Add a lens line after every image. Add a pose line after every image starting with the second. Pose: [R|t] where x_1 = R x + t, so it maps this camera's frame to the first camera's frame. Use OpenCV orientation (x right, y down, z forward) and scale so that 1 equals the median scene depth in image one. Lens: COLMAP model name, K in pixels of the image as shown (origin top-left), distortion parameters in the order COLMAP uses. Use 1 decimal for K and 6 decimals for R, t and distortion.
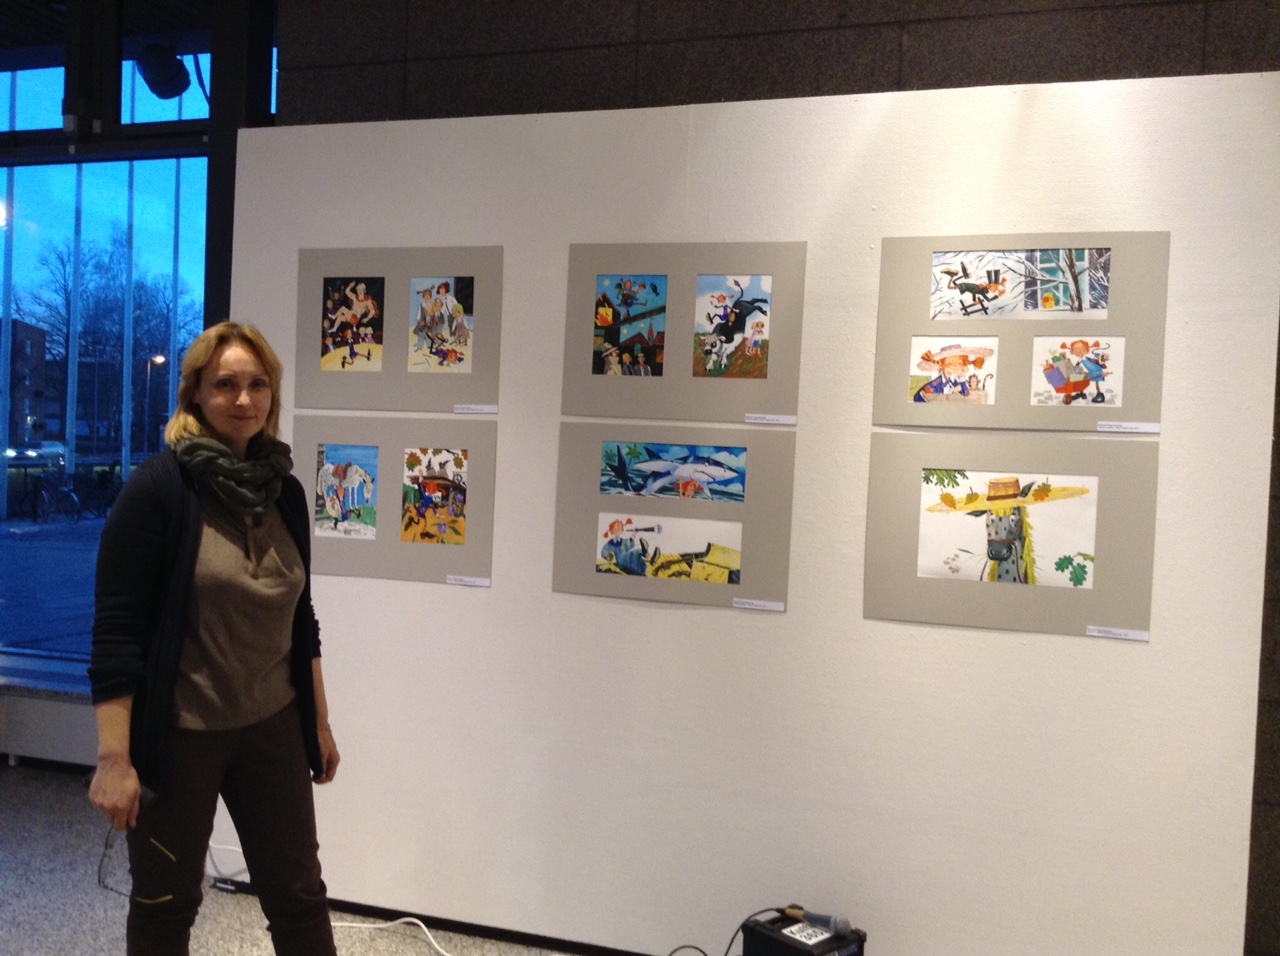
lens RADIAL K [[1182.7, 0, 640.0], [0, 1182.7, 478.0], [0, 0, 1]] dist [0.162622, -0.374171]
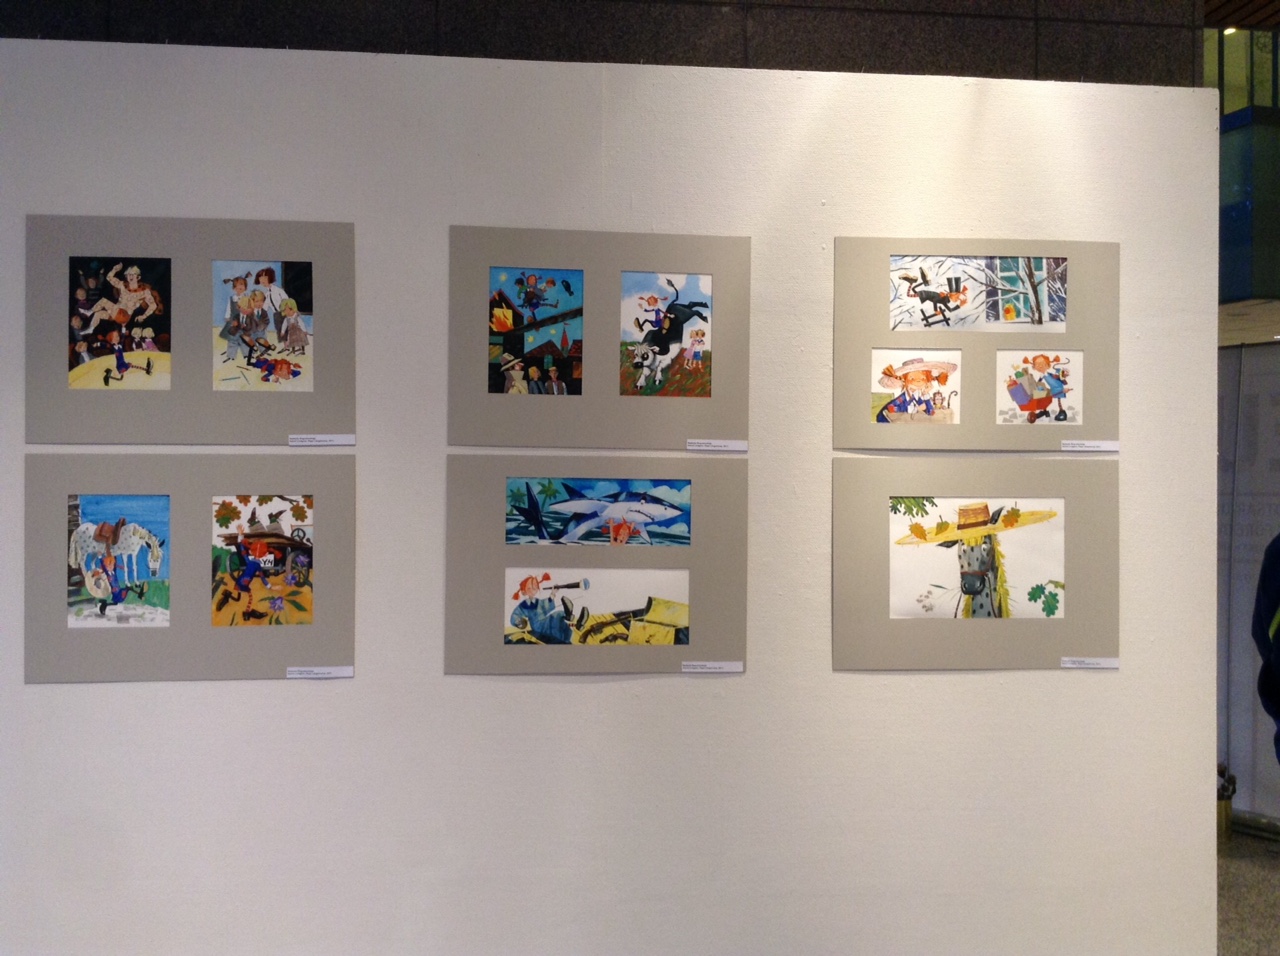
lens RADIAL K [[1182.7, 0, 640.0], [0, 1182.7, 478.0], [0, 0, 1]] dist [0.162622, -0.374171]
pose [[0.909943, -0.034596, 0.413288, -0.284486], [0.040479, 0.999165, -0.005482, -0.023473], [-0.412754, 0.021718, 0.910584, 0.251882]]
